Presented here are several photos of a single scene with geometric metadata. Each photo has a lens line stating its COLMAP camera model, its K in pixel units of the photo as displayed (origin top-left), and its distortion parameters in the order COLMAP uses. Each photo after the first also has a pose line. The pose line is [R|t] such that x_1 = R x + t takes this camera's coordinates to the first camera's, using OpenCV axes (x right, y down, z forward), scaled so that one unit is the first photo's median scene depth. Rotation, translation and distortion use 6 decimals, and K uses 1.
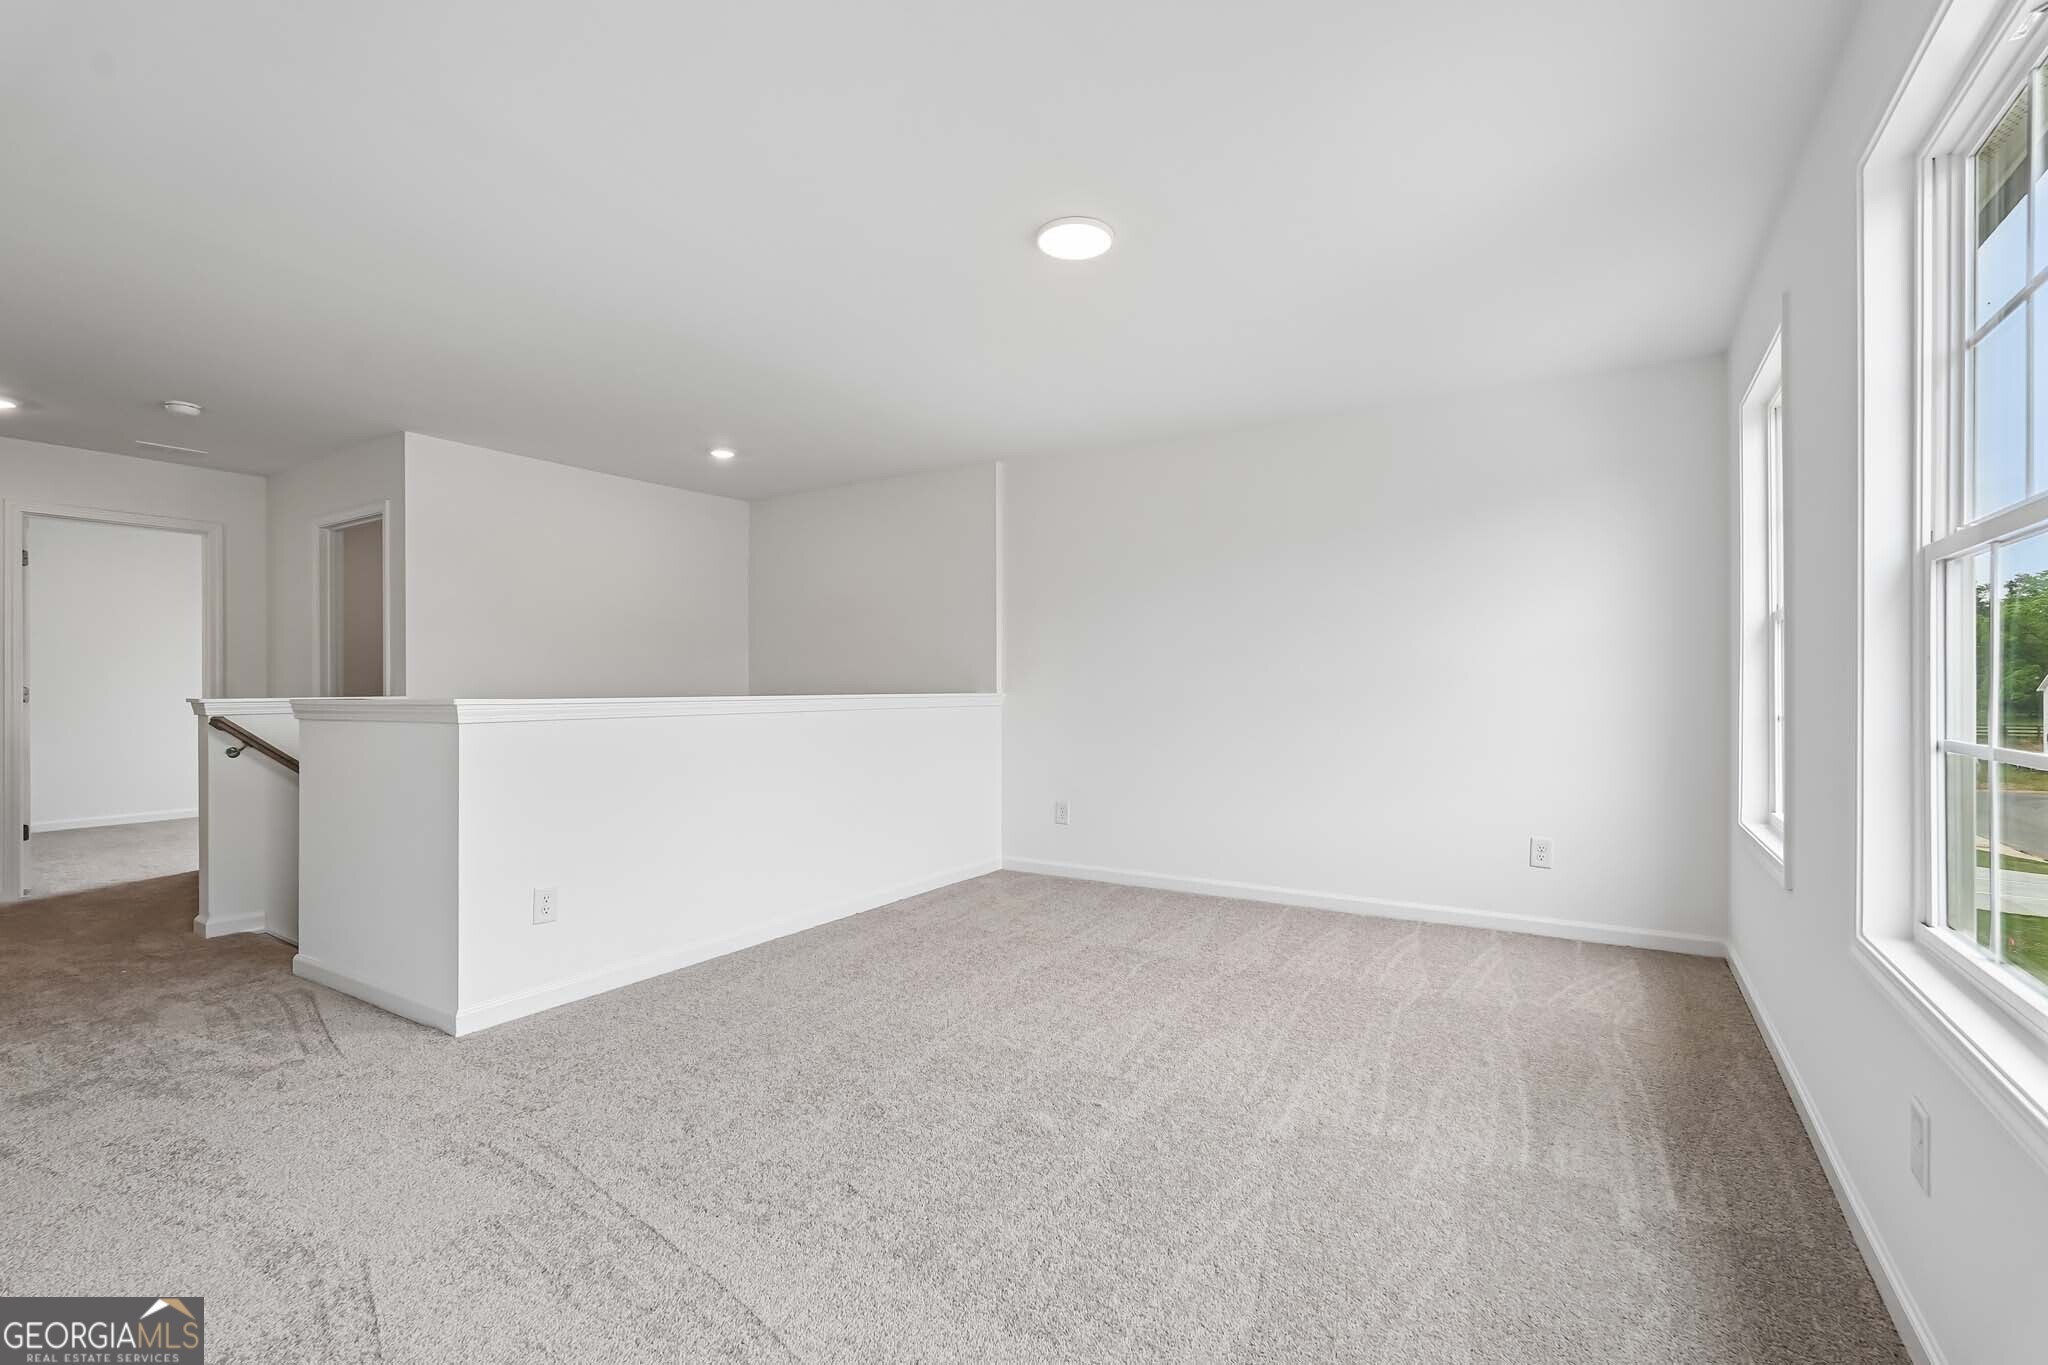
lens RADIAL K [[919.7, 0, 1024.9], [0, 919.7, 683.5], [0, 0, 1]] dist [-0.007557, 0.005958]
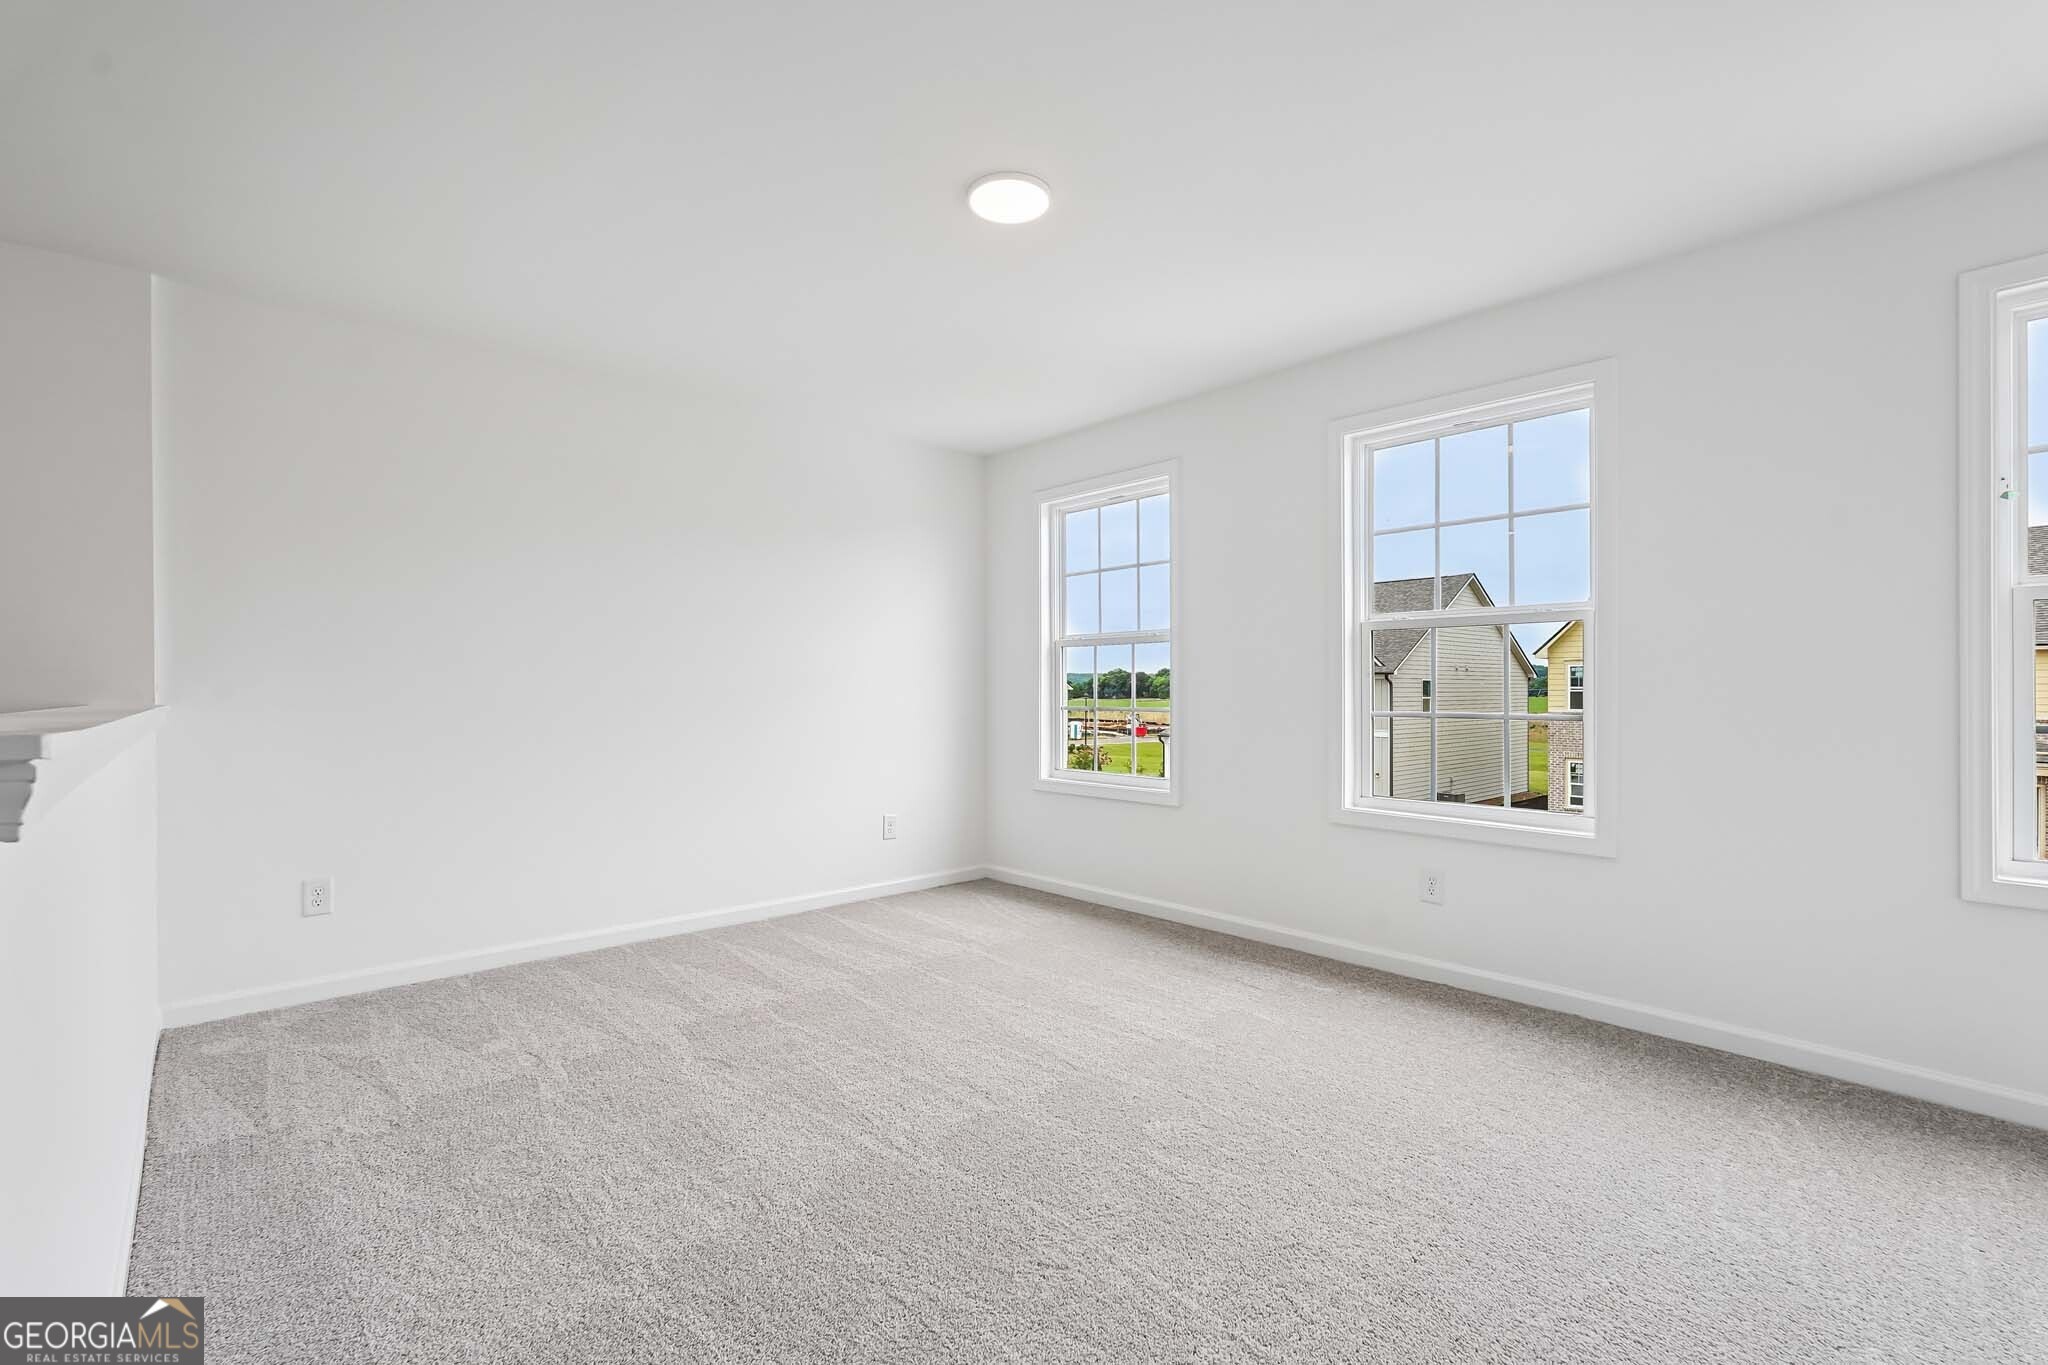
lens RADIAL K [[919.7, 0, 1035.2], [0, 919.7, 672.0], [0, 0, 1]] dist [-0.007557, 0.005958]
pose [[0.281987, 0.017316, 0.959262, -0.586052], [0.008084, 0.999759, -0.020423, 0.008797], [-0.959384, 0.013514, 0.281779, 0.515463]]
